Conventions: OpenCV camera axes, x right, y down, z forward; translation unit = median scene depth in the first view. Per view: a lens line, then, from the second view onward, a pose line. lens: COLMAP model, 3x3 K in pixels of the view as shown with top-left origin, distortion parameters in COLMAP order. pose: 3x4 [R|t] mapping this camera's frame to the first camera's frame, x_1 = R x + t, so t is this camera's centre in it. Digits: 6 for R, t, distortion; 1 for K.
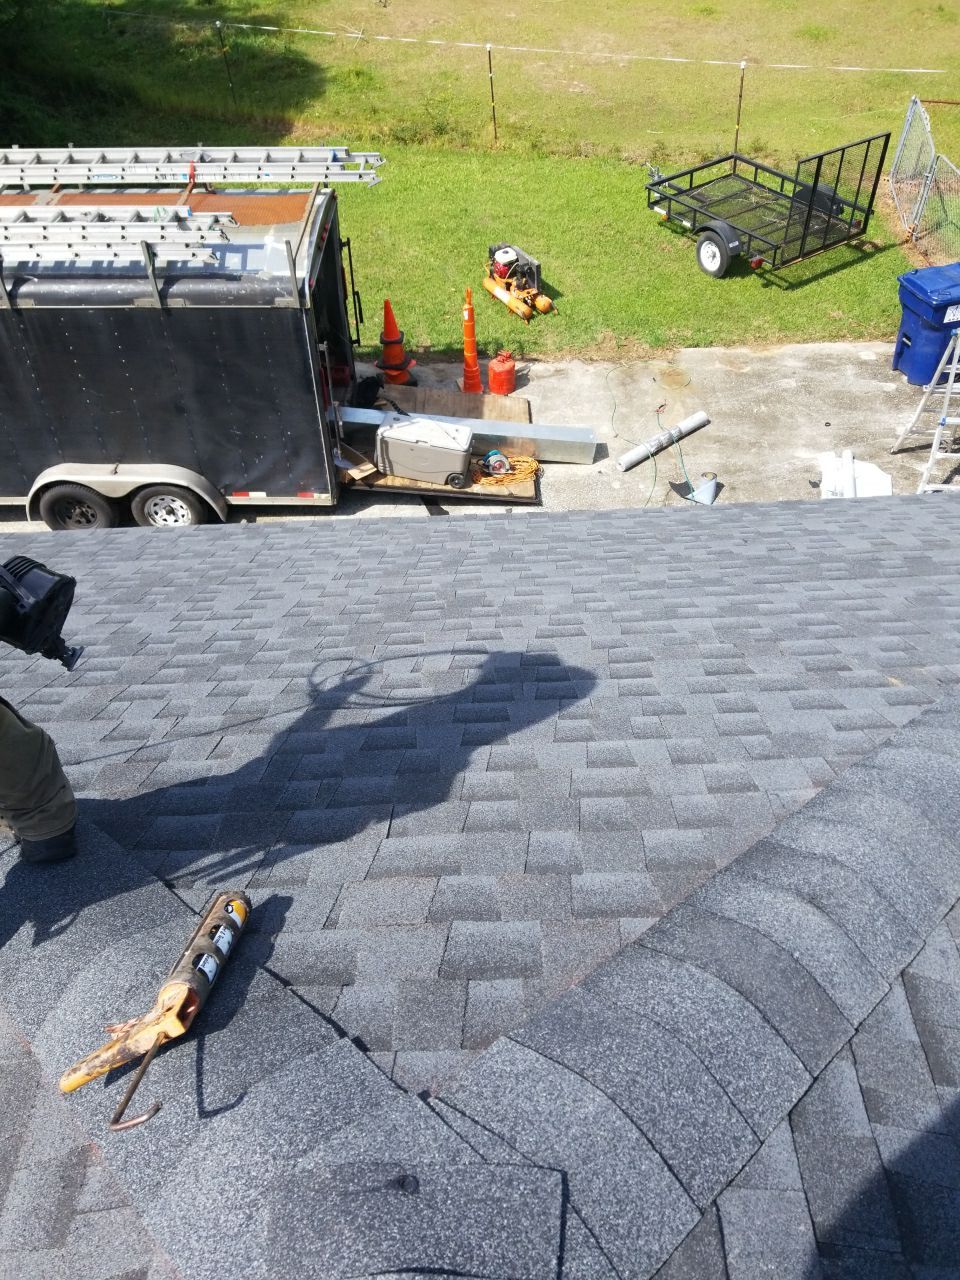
lens RADIAL K [[976.9, 0, 478.0], [0, 976.9, 648.2], [0, 0, 1]] dist [0.061276, -0.094003]
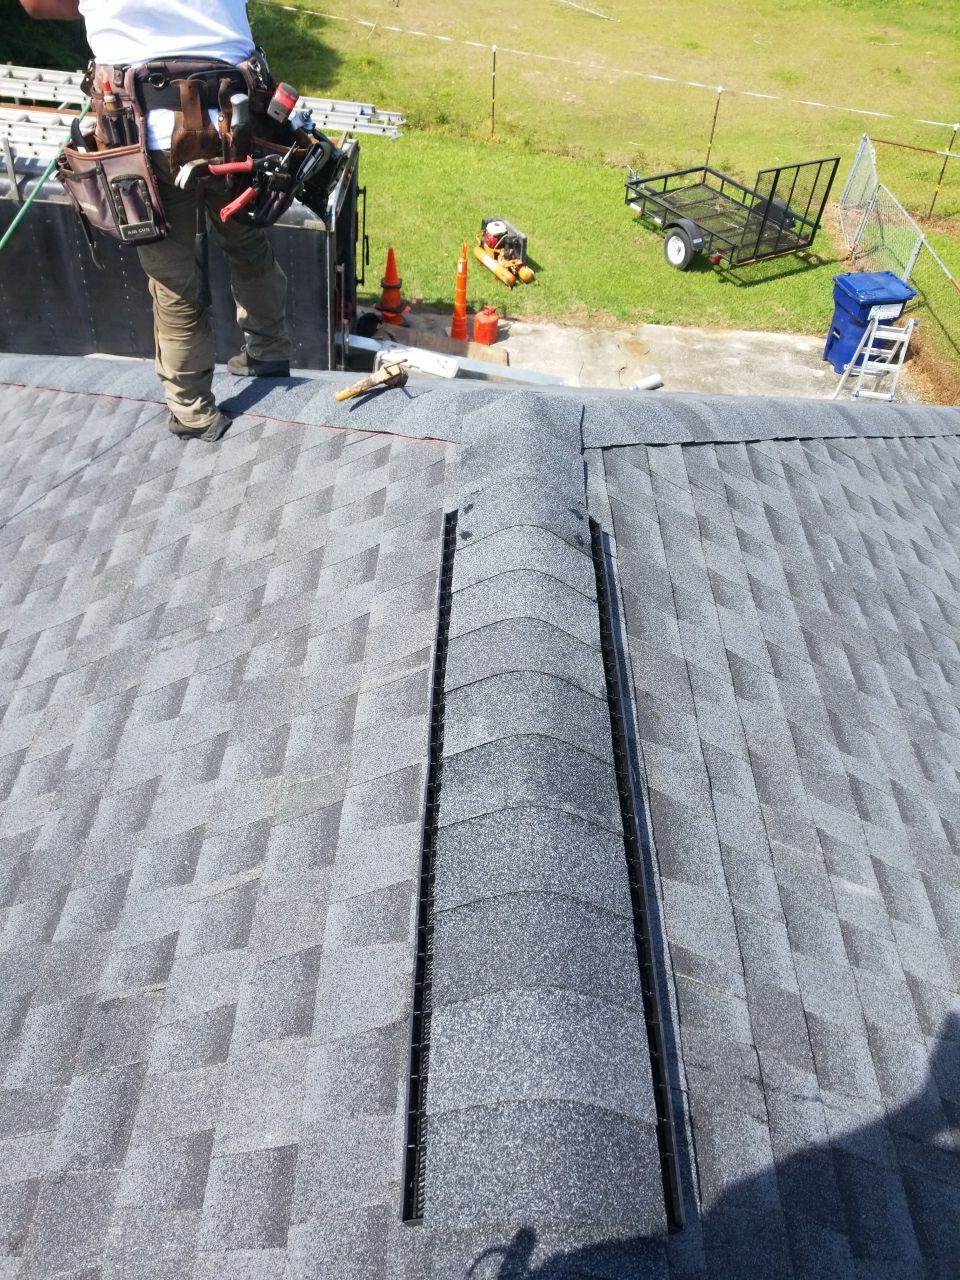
lens RADIAL K [[976.9, 0, 468.1], [0, 976.9, 641.5], [0, 0, 1]] dist [0.061276, -0.094003]
pose [[0.994260, 0.092551, 0.053679, -0.024726], [-0.091298, 0.995501, -0.025358, 0.121022], [-0.055784, 0.020311, 0.998236, -0.128182]]
